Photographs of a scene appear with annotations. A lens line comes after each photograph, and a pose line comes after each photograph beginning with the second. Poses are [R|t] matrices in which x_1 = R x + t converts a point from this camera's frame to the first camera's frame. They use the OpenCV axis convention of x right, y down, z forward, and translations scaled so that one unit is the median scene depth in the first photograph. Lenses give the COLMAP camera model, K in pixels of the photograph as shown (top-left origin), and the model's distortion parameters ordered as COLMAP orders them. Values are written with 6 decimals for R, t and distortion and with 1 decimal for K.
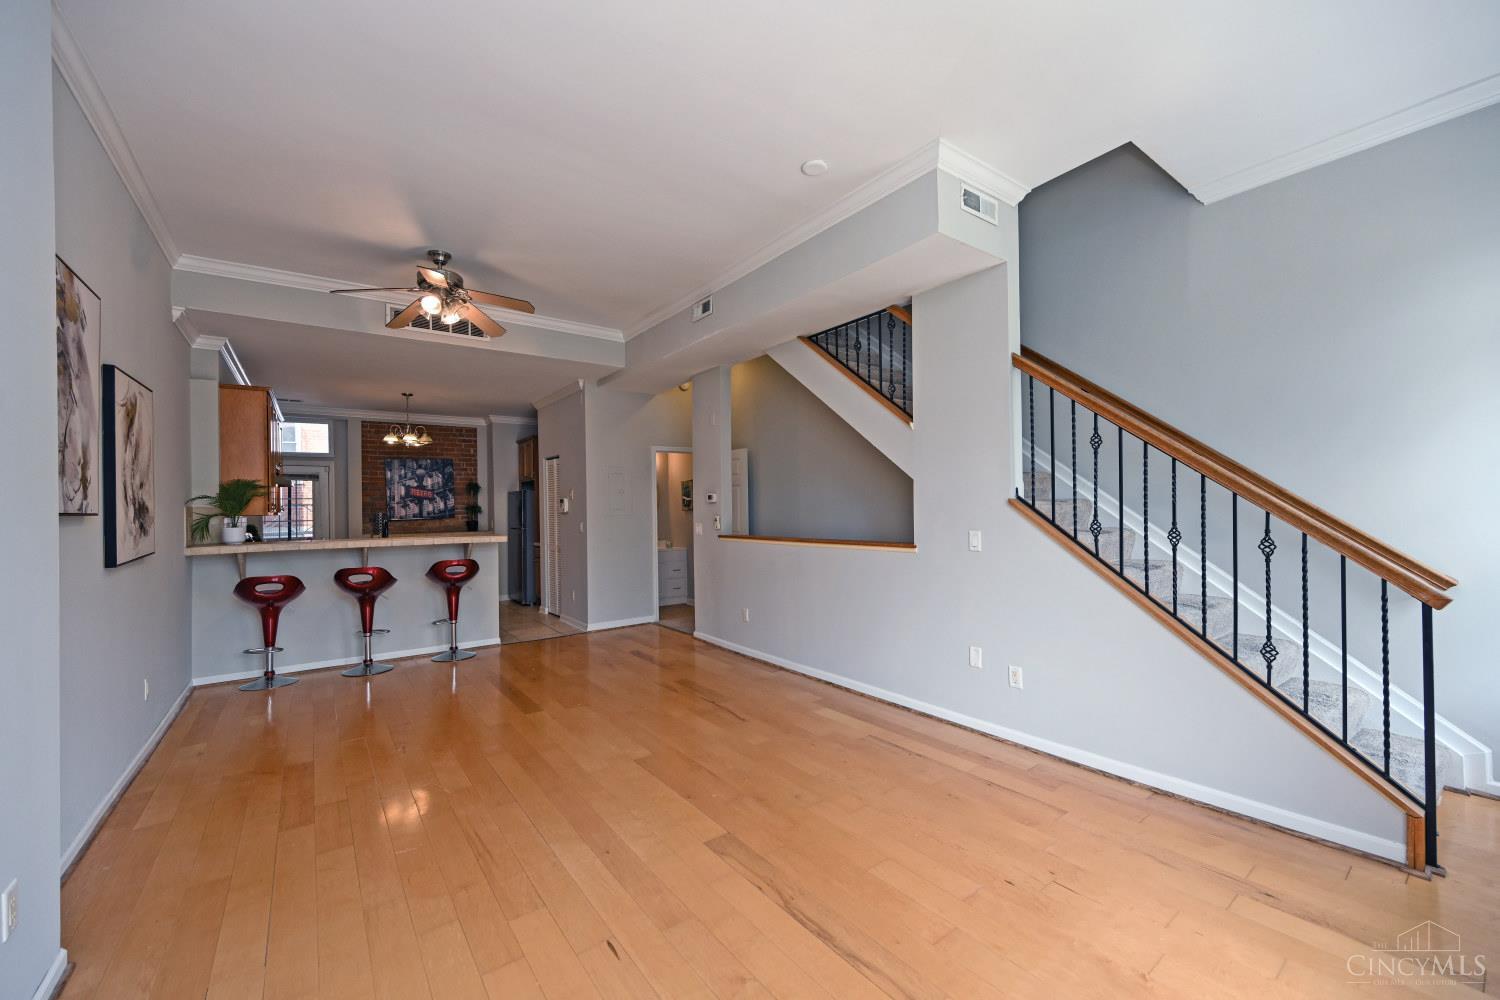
lens RADIAL K [[597.1, 0, 730.4], [0, 597.1, 493.2], [0, 0, 1]] dist [-0.002054, 0.000307]
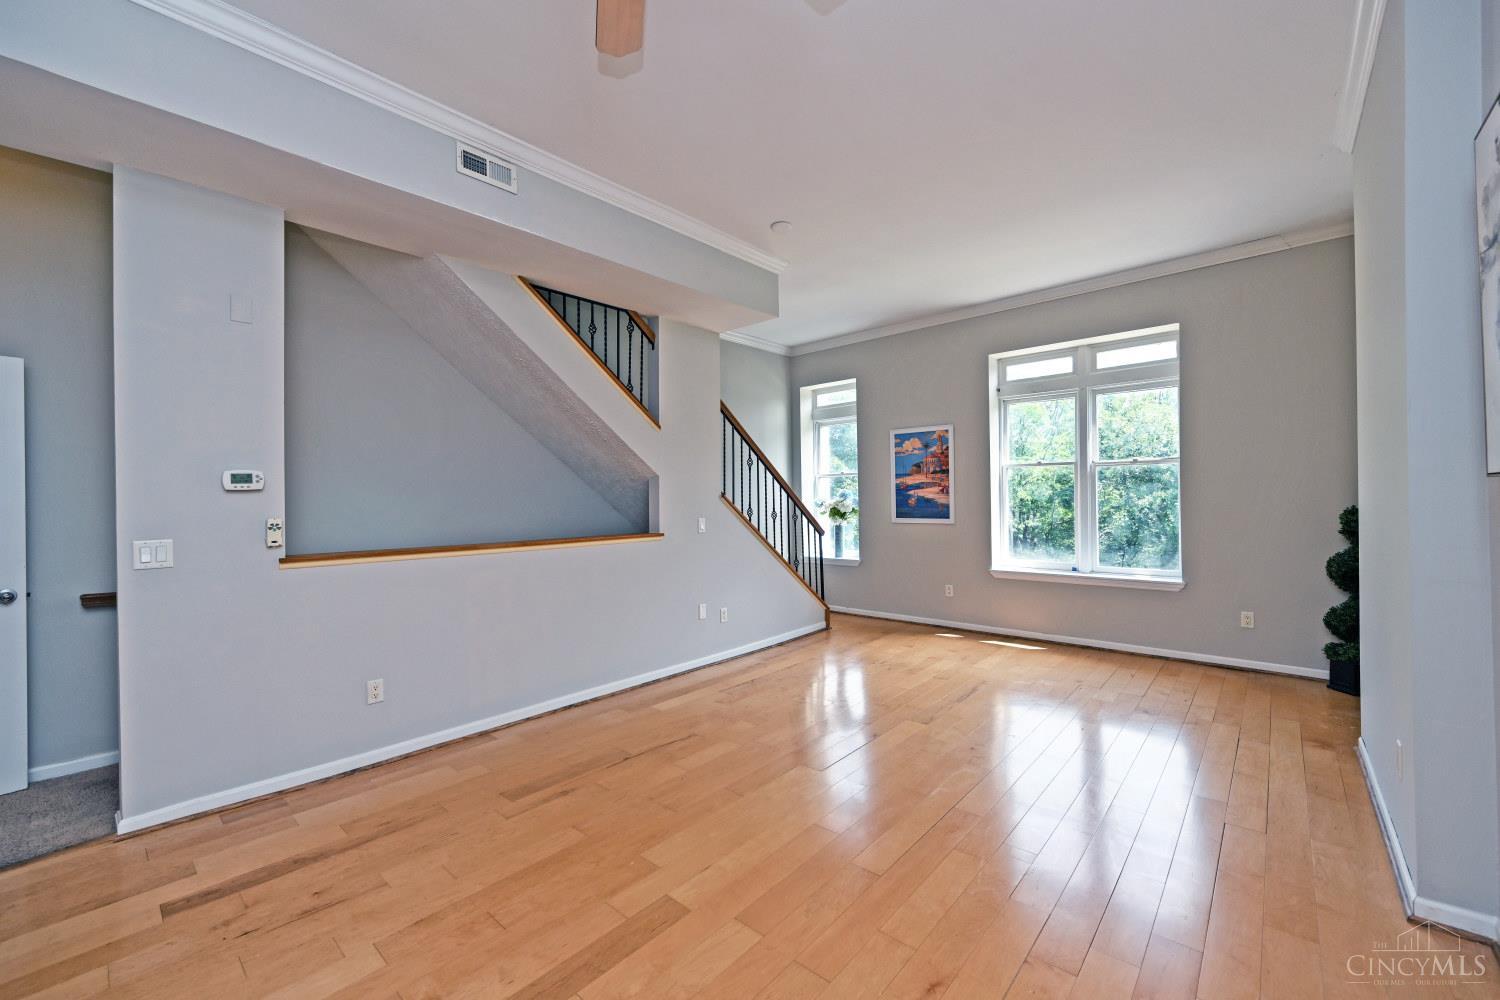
lens RADIAL K [[597.1, 0, 735.9], [0, 597.1, 497.2], [0, 0, 1]] dist [-0.002054, 0.000307]
pose [[-0.210993, 0.022944, 0.977218, -0.391197], [-0.006662, 0.999668, -0.024909, 0.020228], [-0.977465, -0.011765, -0.210770, 0.509630]]
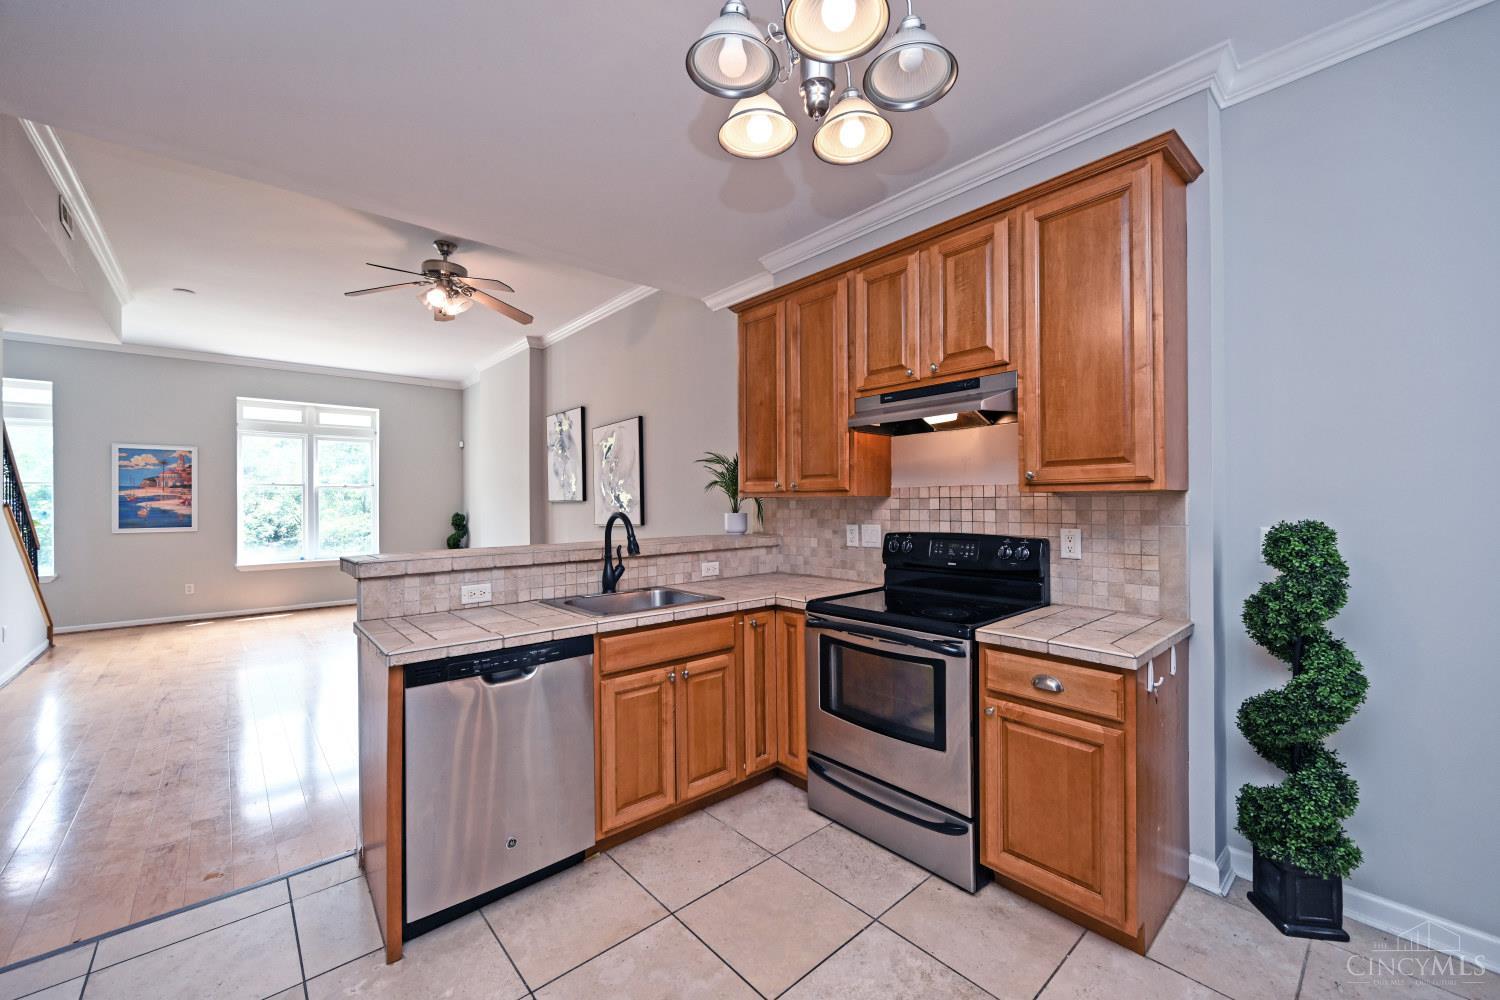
lens RADIAL K [[597.1, 0, 757.0], [0, 597.1, 499.1], [0, 0, 1]] dist [-0.002054, 0.000307]
pose [[-0.992523, 0.027258, -0.118972, -0.434746], [0.030893, 0.999107, -0.028818, 0.035970], [0.118081, -0.032278, -0.992479, 1.025492]]
